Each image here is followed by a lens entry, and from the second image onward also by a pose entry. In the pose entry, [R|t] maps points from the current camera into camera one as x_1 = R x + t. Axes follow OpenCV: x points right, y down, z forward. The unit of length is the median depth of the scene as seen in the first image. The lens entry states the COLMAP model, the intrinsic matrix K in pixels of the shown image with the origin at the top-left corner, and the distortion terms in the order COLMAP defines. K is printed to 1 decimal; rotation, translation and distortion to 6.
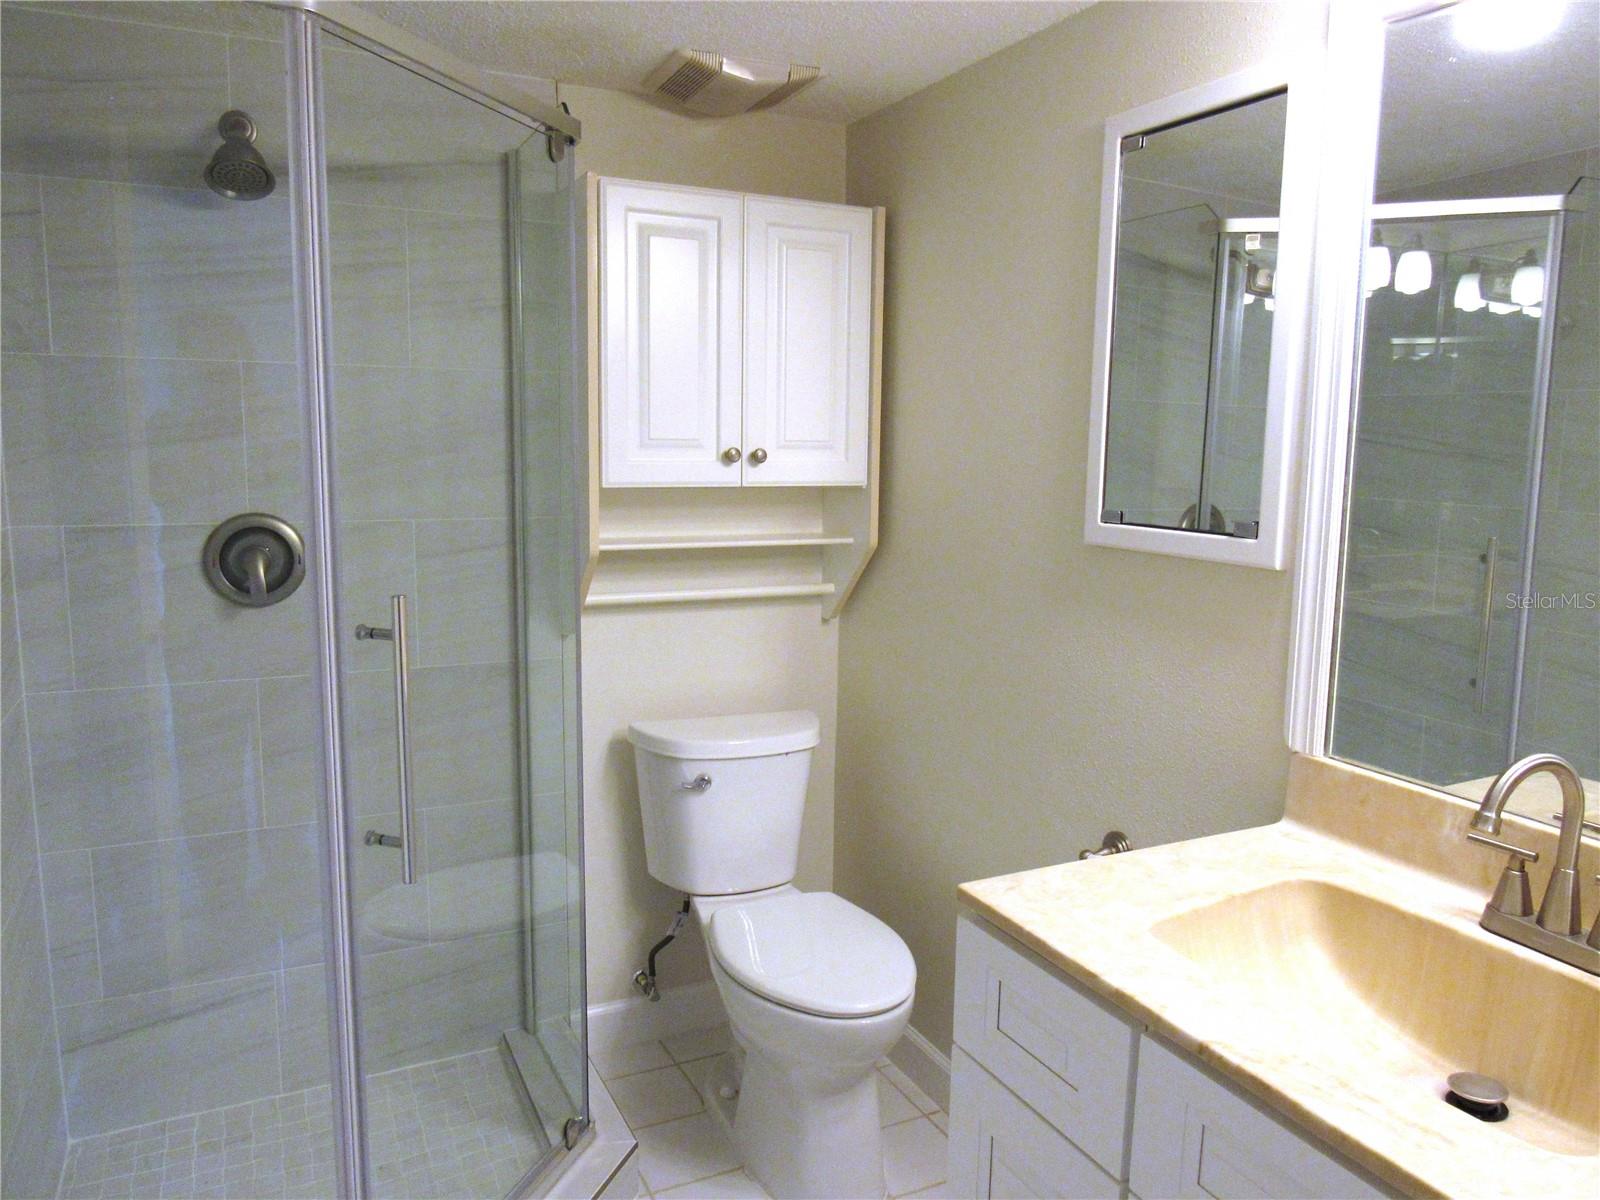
lens RADIAL K [[1144.6, 0, 802.7], [0, 1144.6, 599.1], [0, 0, 1]] dist [-0.026638, 0.008377]
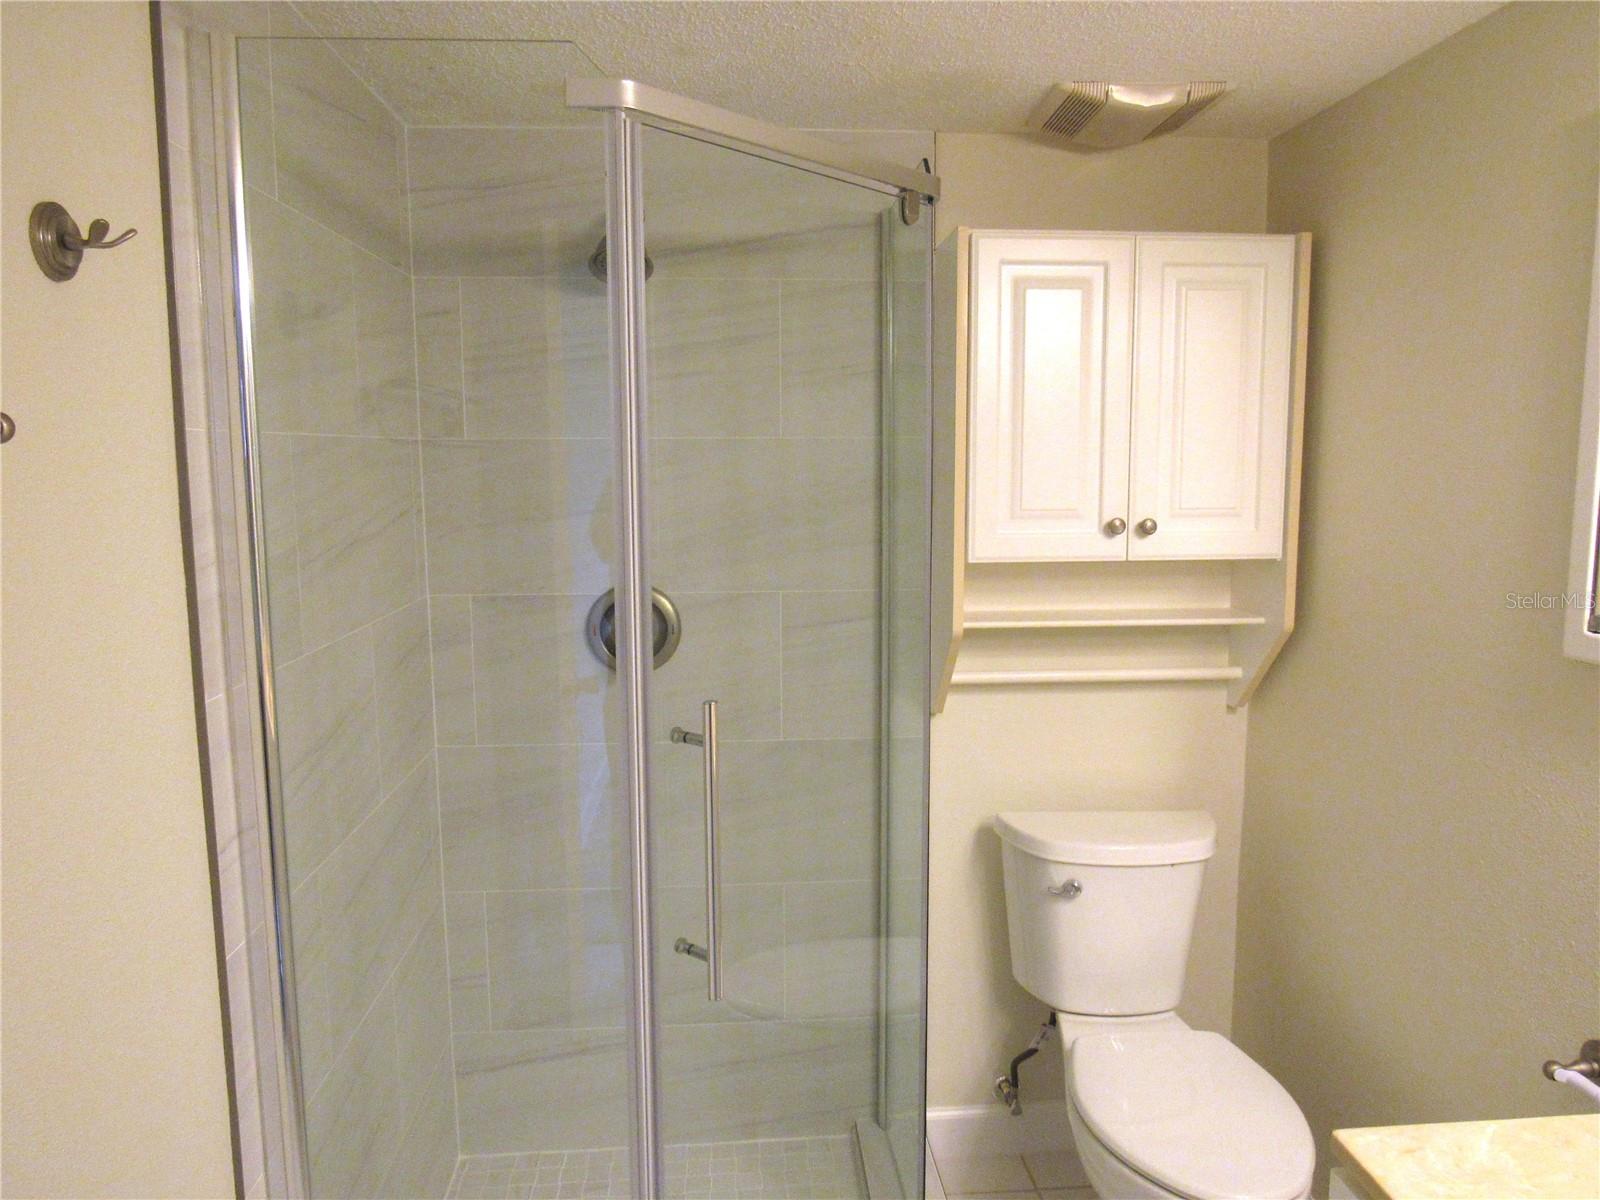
lens RADIAL K [[1144.6, 0, 799.8], [0, 1144.6, 604.3], [0, 0, 1]] dist [-0.026638, 0.008377]
pose [[0.926696, 0.028475, -0.374731, 0.044647], [-0.034509, 0.999360, -0.009400, -0.047670], [0.374224, 0.021643, 0.927086, 0.083908]]
